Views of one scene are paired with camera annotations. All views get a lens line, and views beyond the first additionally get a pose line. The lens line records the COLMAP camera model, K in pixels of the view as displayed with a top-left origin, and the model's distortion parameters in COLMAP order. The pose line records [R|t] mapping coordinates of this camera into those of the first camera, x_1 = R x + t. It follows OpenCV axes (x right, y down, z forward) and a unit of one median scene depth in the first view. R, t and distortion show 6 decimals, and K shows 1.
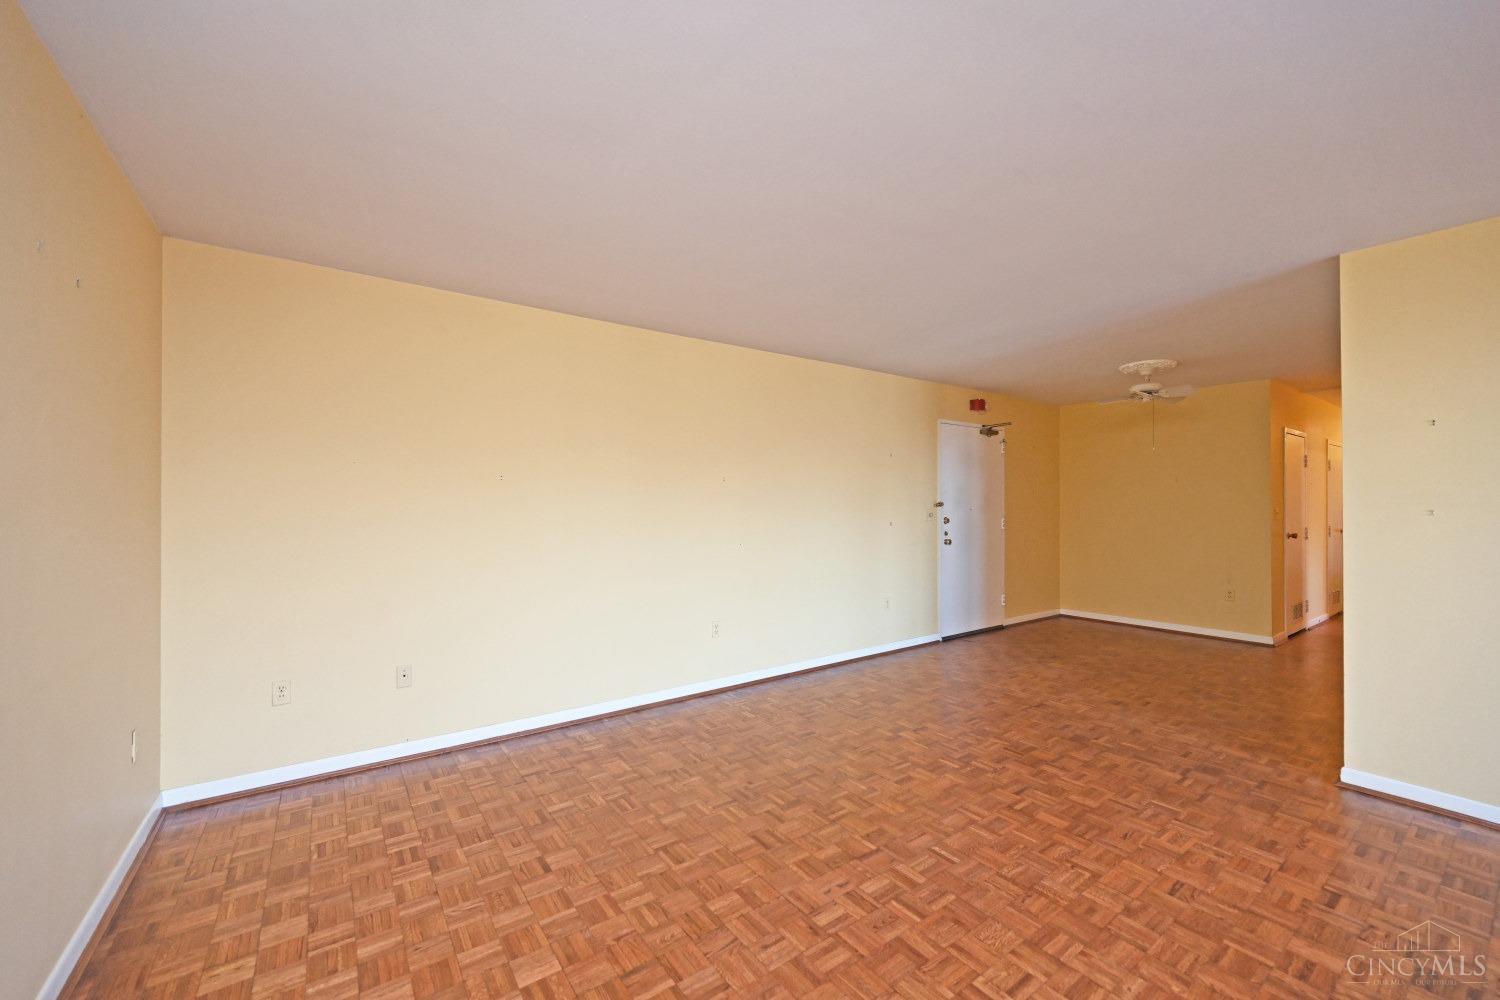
lens RADIAL K [[592.3, 0, 759.3], [0, 592.3, 498.3], [0, 0, 1]] dist [0.000301, 0.000215]
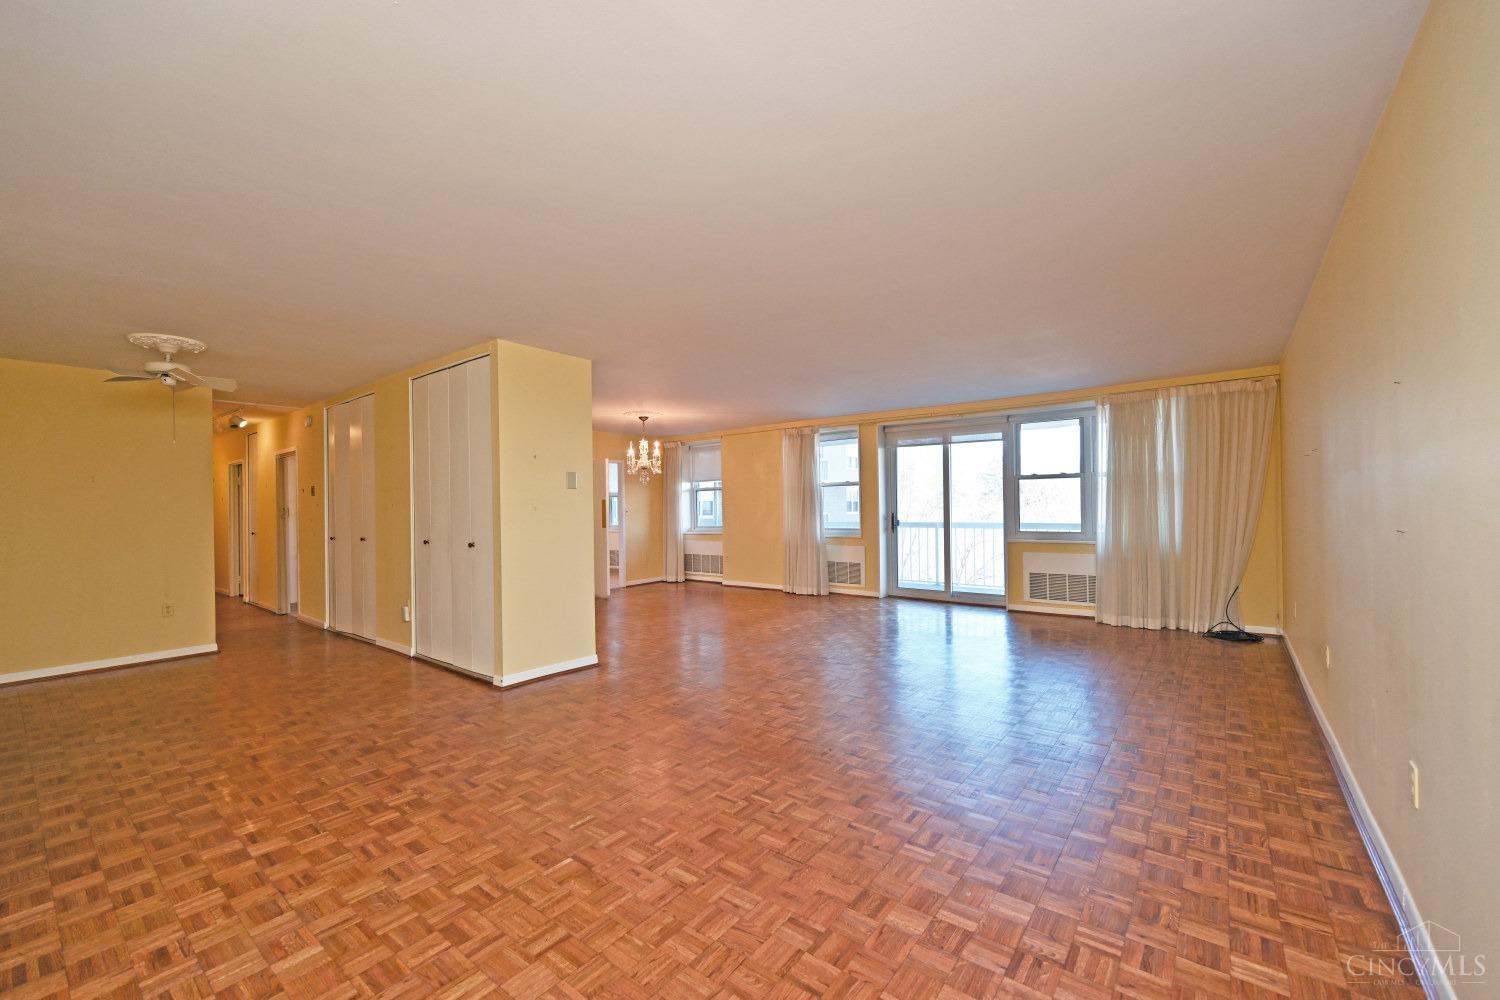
lens RADIAL K [[589.9, 0, 750.0], [0, 589.9, 500.0], [0, 0, 1]] dist [-0.000383, -0.000088]
pose [[-0.255863, 0.014920, 0.966598, -0.621988], [0.005858, 0.999886, -0.013883, 0.025570], [-0.966695, 0.002111, -0.255921, 0.751696]]
